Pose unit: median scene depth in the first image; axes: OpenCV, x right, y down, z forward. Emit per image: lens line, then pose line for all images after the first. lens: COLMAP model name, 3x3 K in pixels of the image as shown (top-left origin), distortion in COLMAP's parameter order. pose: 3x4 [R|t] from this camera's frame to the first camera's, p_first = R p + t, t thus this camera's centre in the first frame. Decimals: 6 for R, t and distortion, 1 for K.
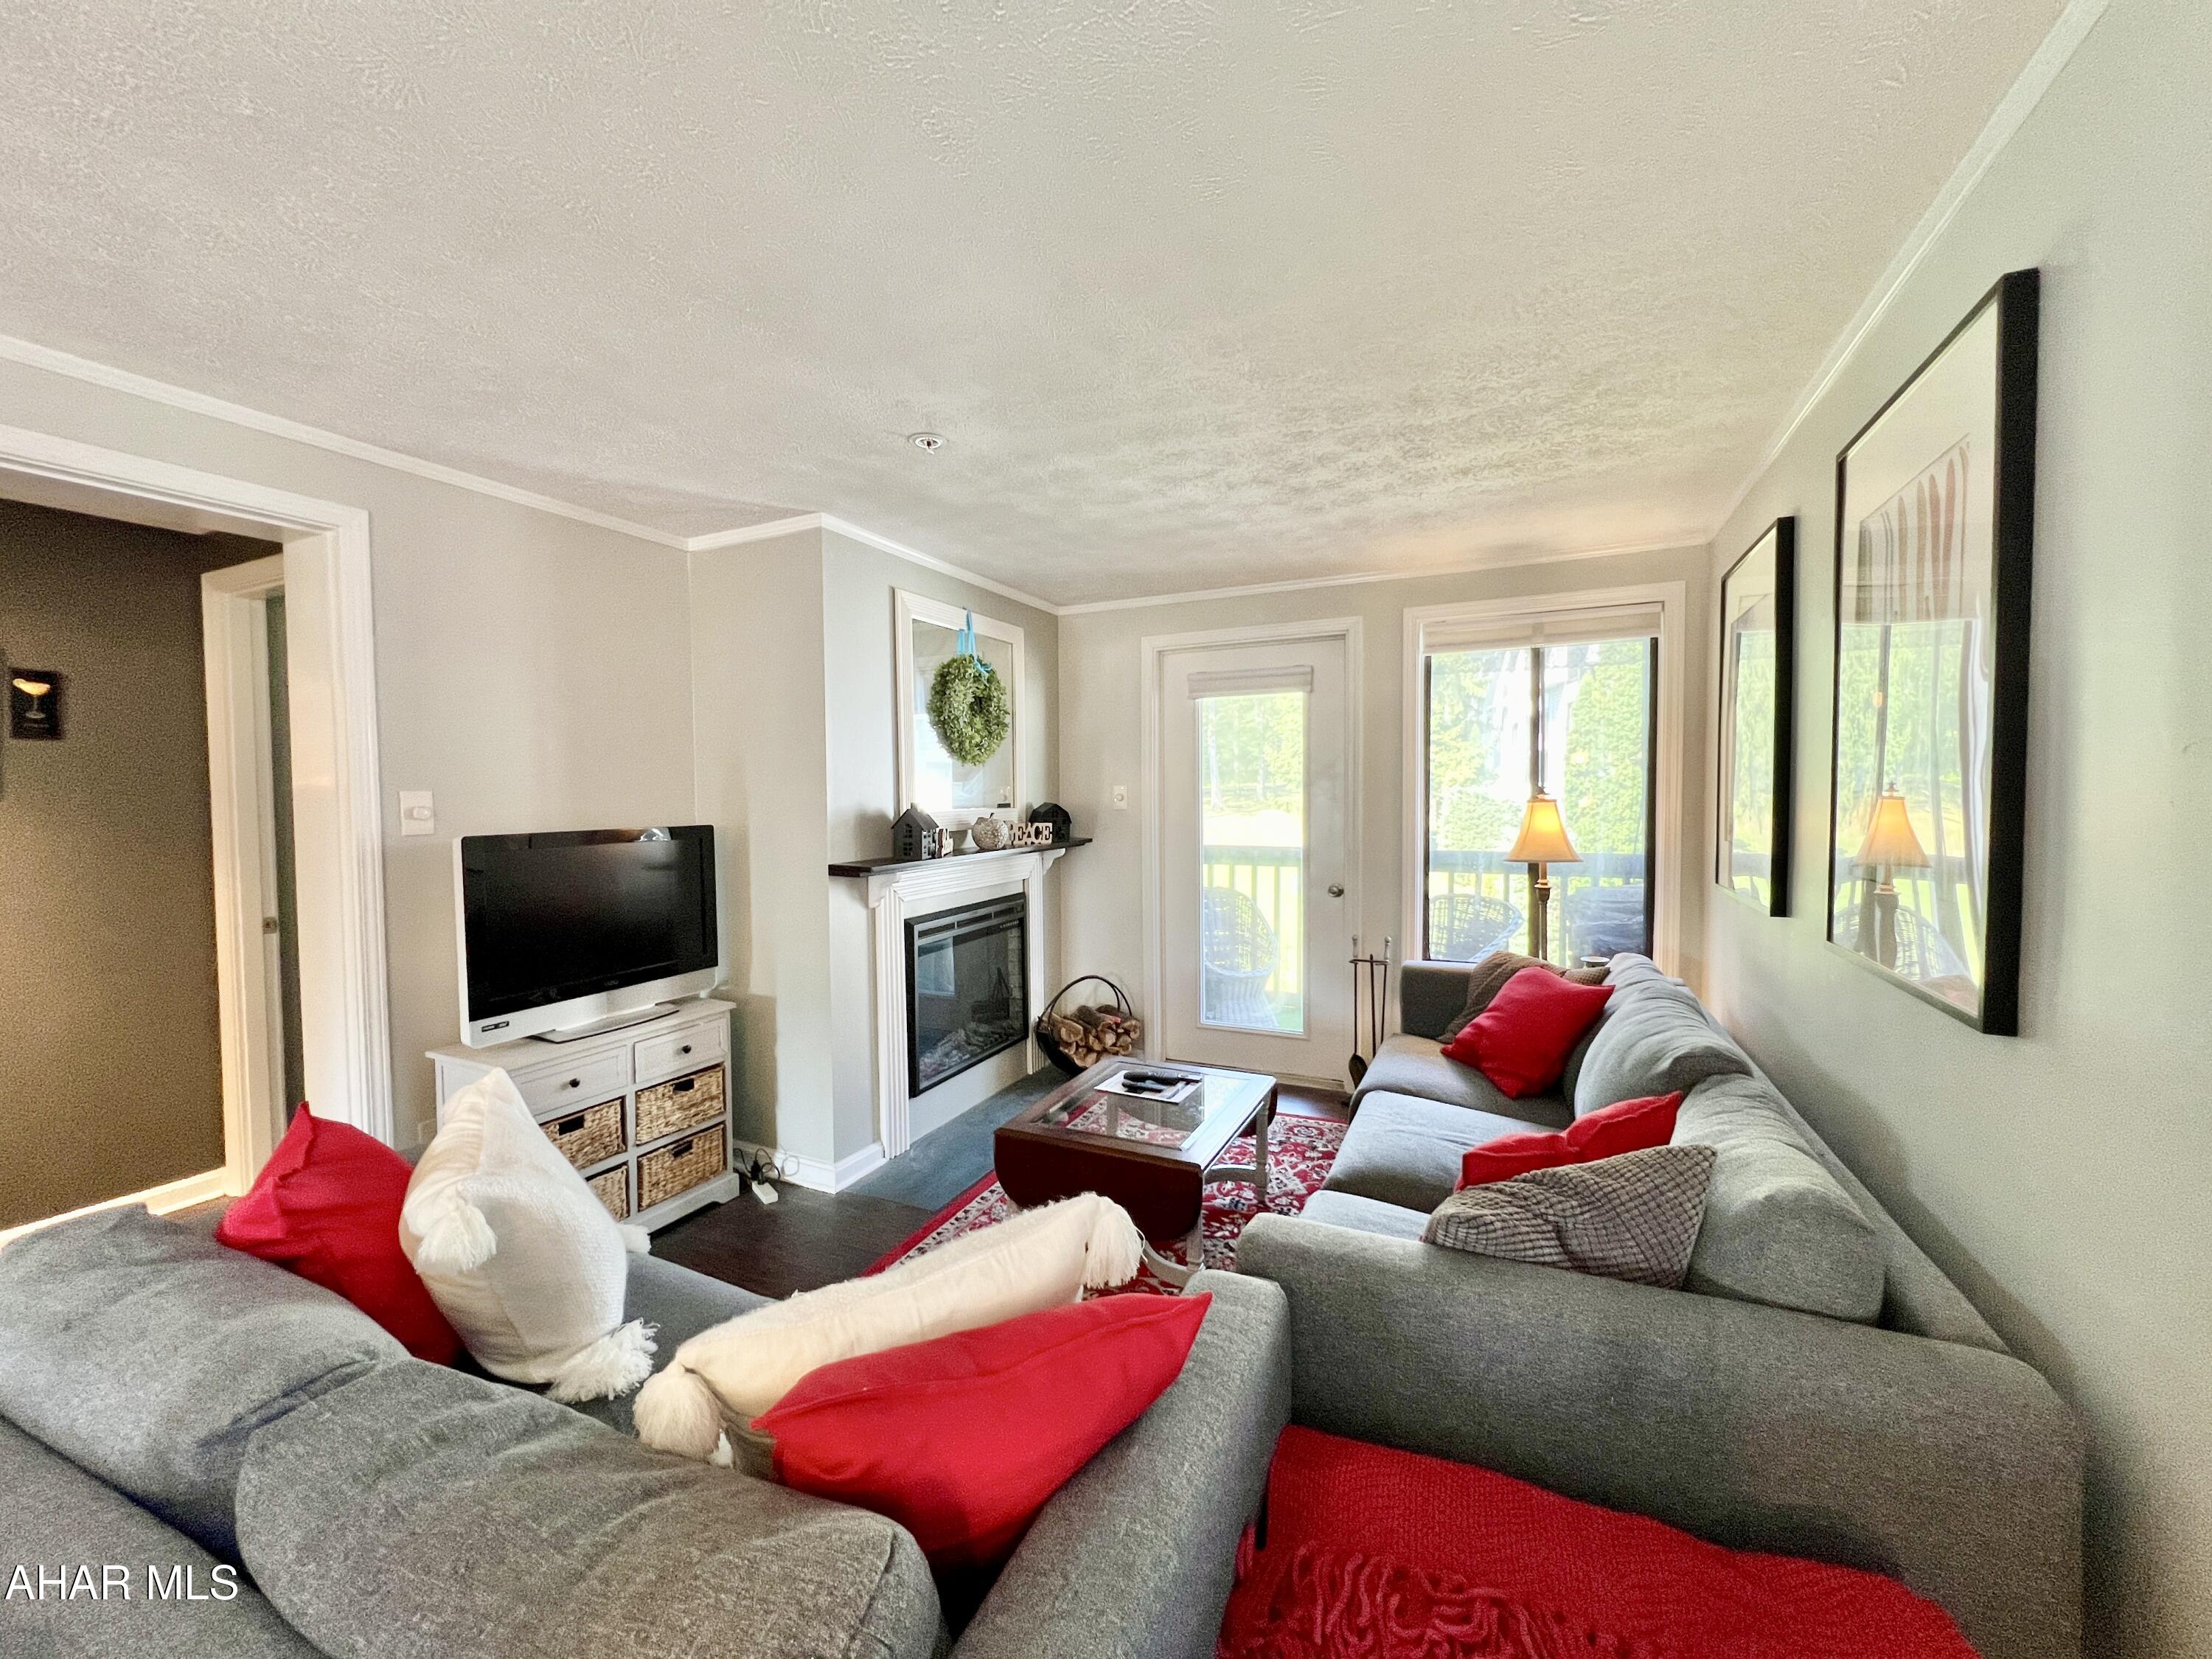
lens RADIAL K [[872.4, 0, 1111.0], [0, 872.4, 827.5], [0, 0, 1]] dist [0.001954, -0.000105]
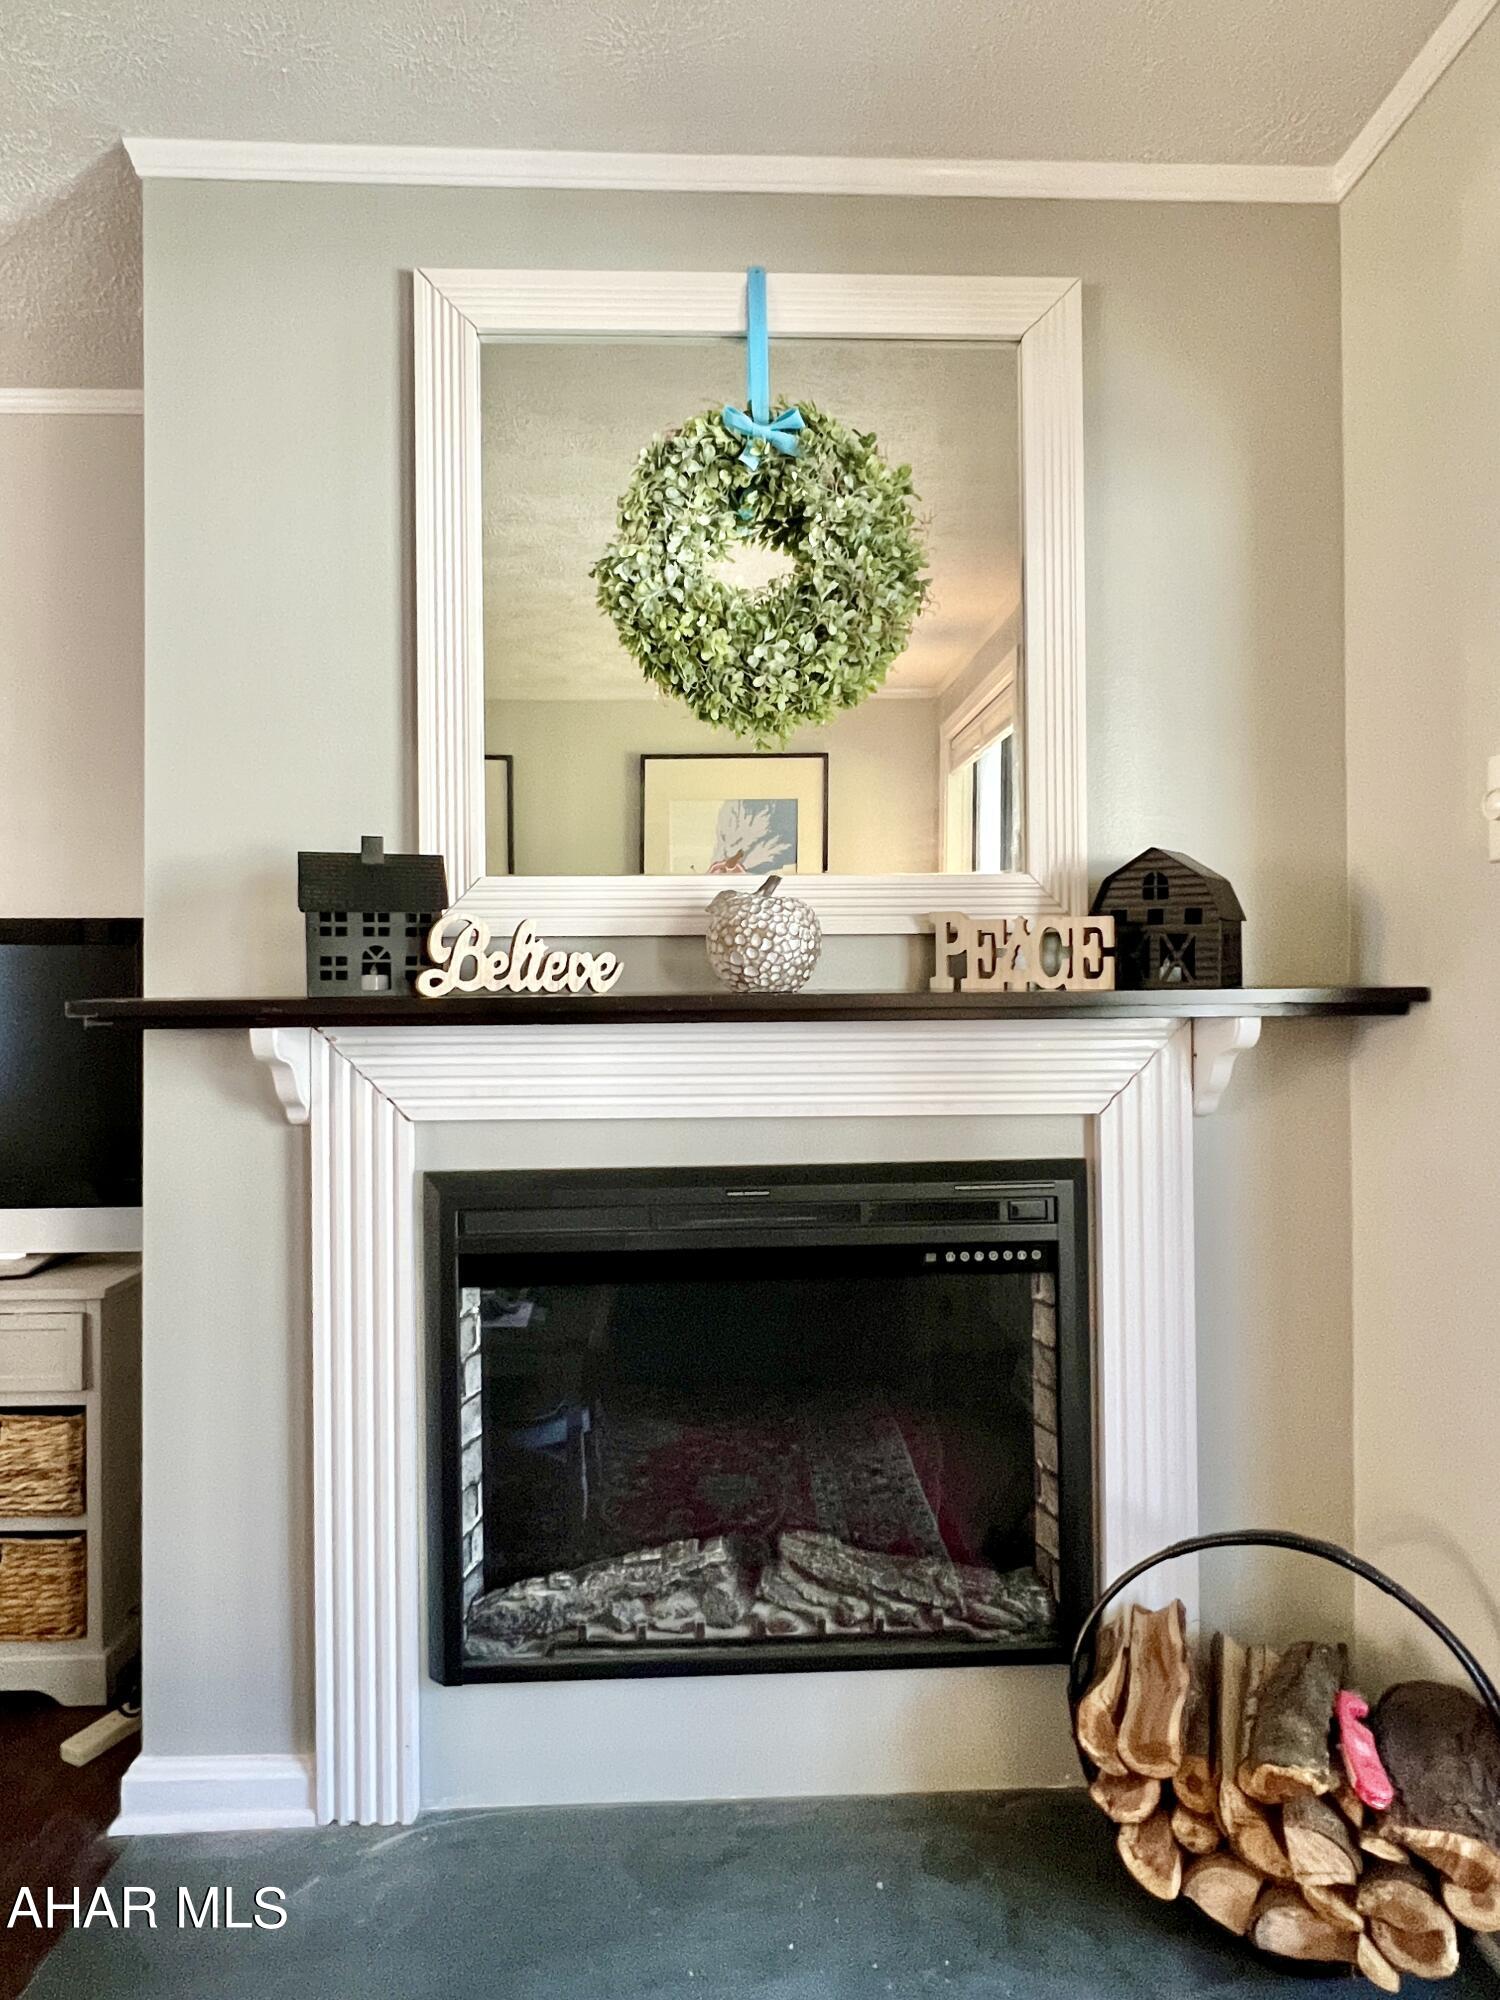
lens RADIAL K [[1119.8, 0, 746.9], [0, 1119.8, 993.3], [0, 0, 1]] dist [-0.003656, -0.000100]
pose [[0.455595, -0.004135, -0.890177, 0.264807], [-0.033577, 0.999198, -0.021826, 0.042232], [0.889553, 0.039834, 0.455091, 1.016280]]
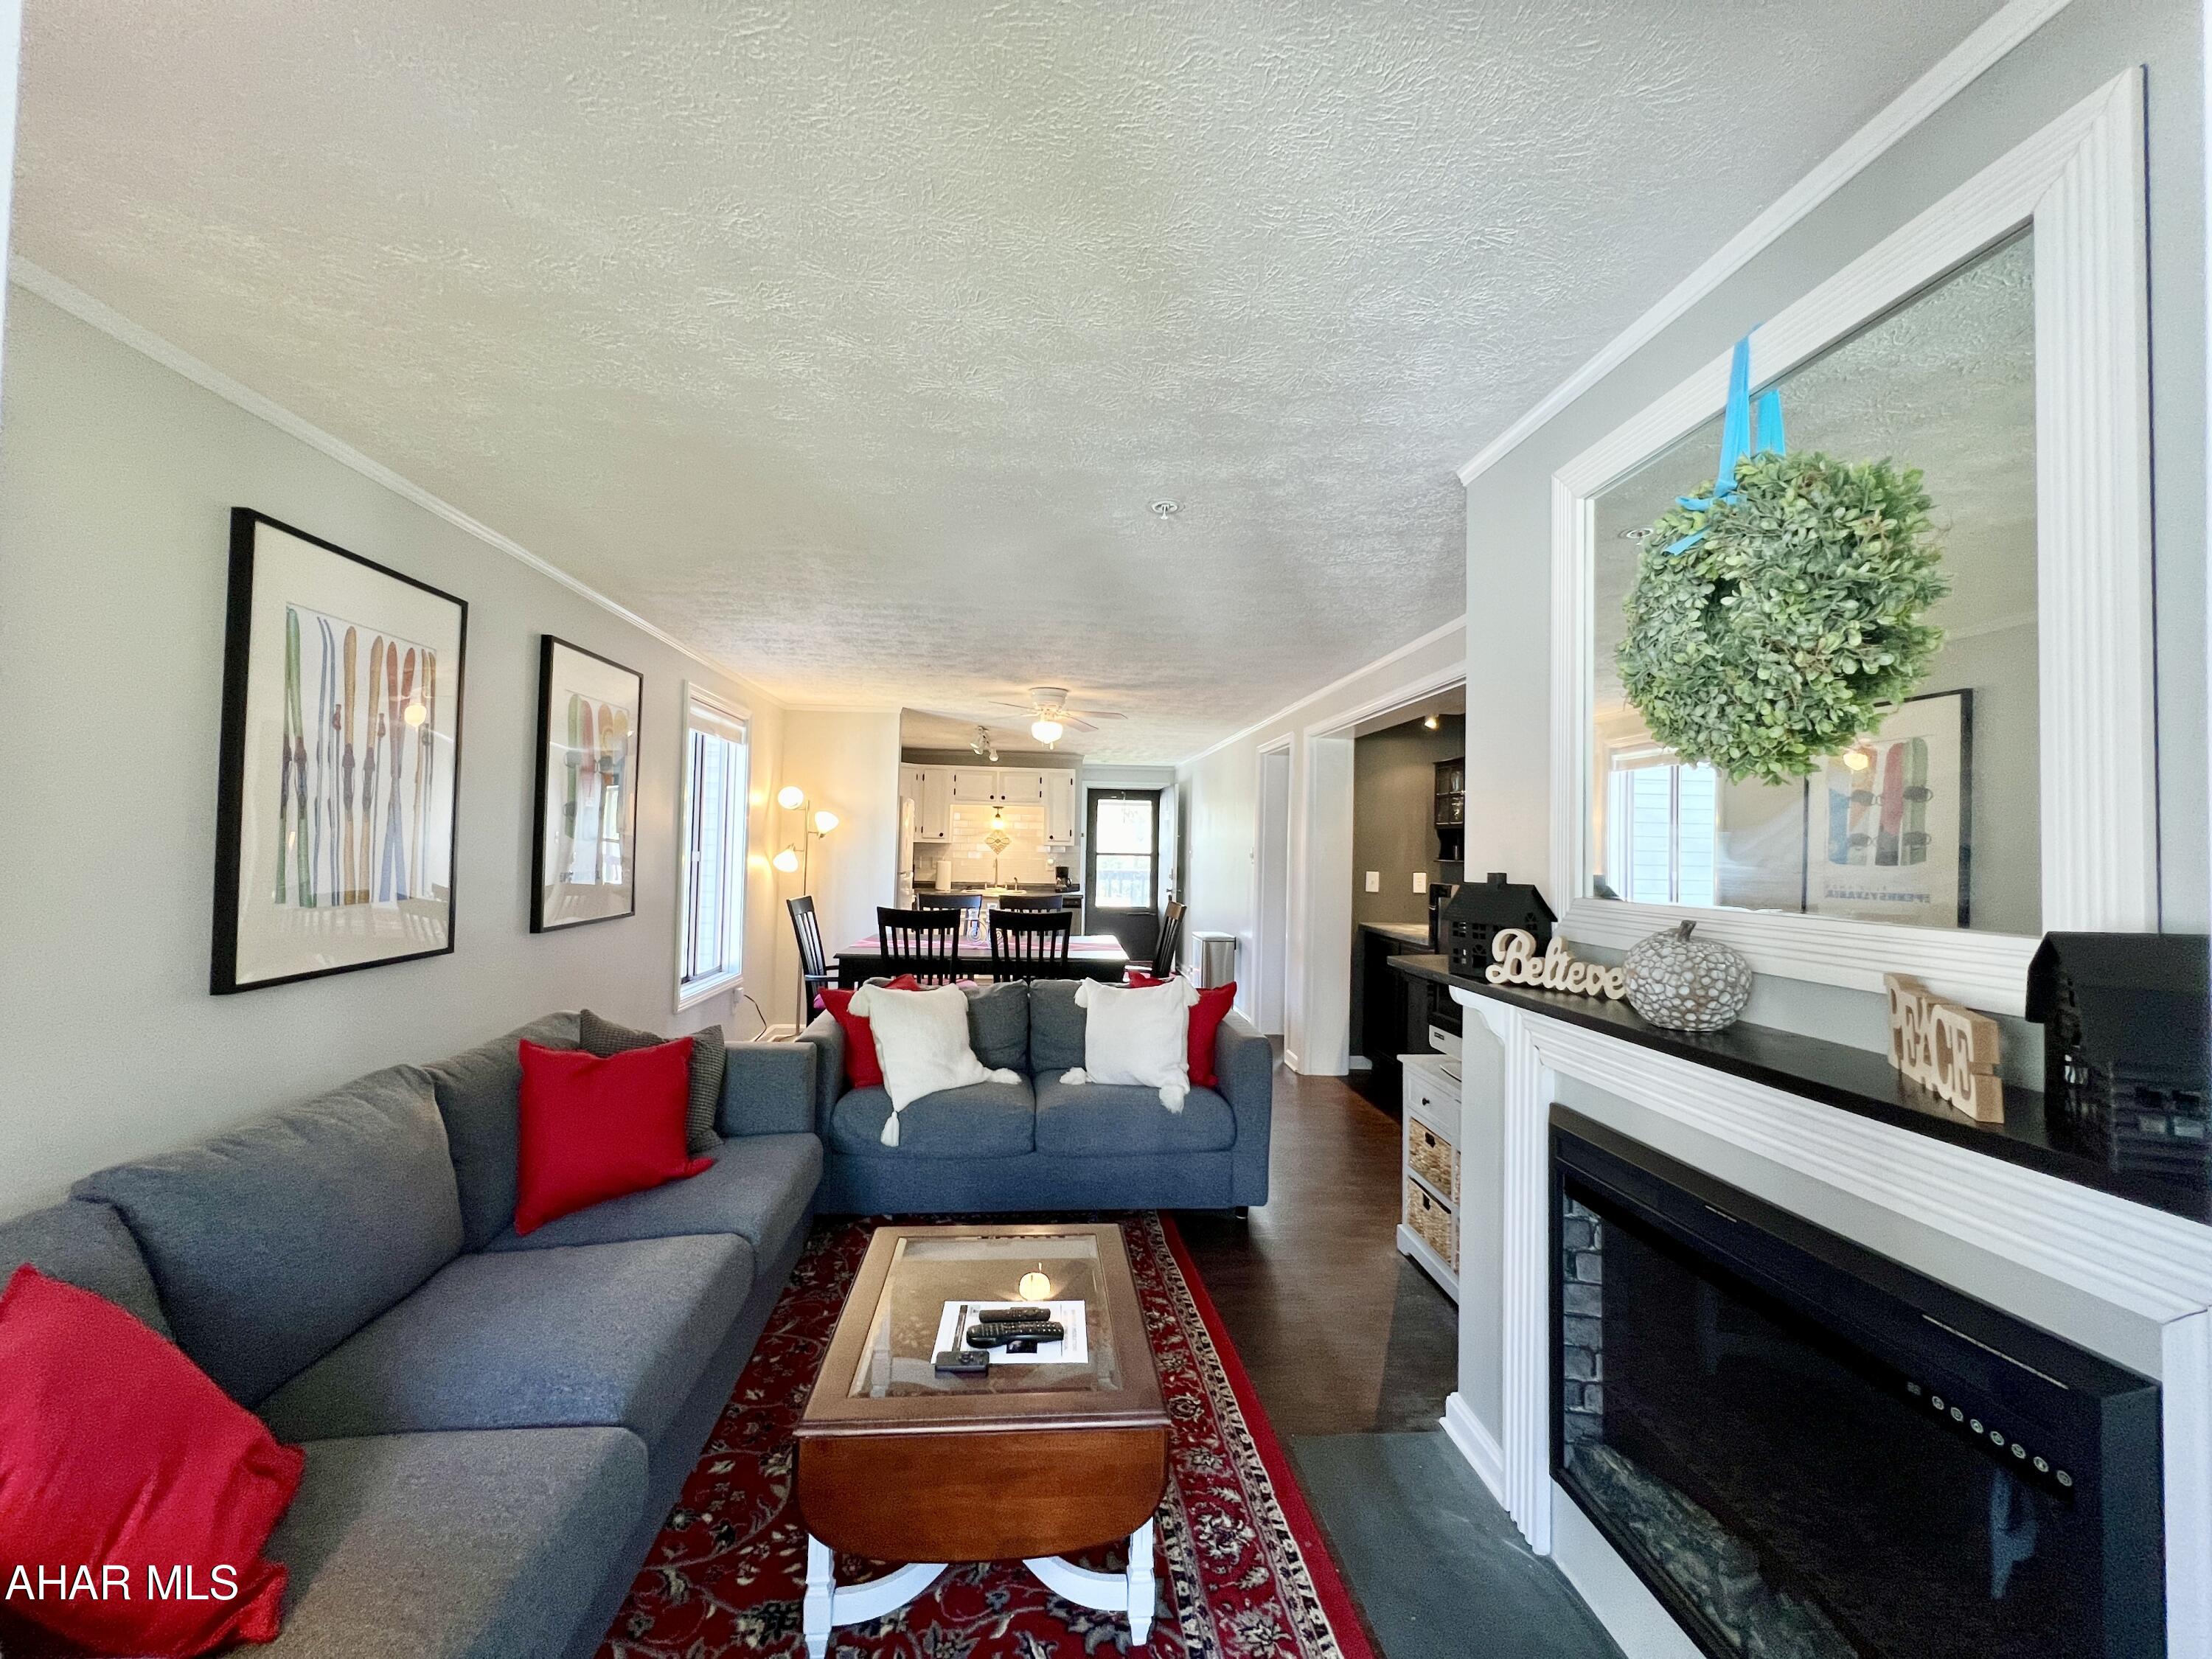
lens RADIAL K [[872.4, 0, 1098.1], [0, 872.4, 828.8], [0, 0, 1]] dist [0.001954, -0.000105]
pose [[-0.863066, -0.023879, -0.504527, 0.288726], [-0.037634, 0.999145, 0.017090, -0.060780], [0.503687, 0.033737, -0.863227, 1.464953]]
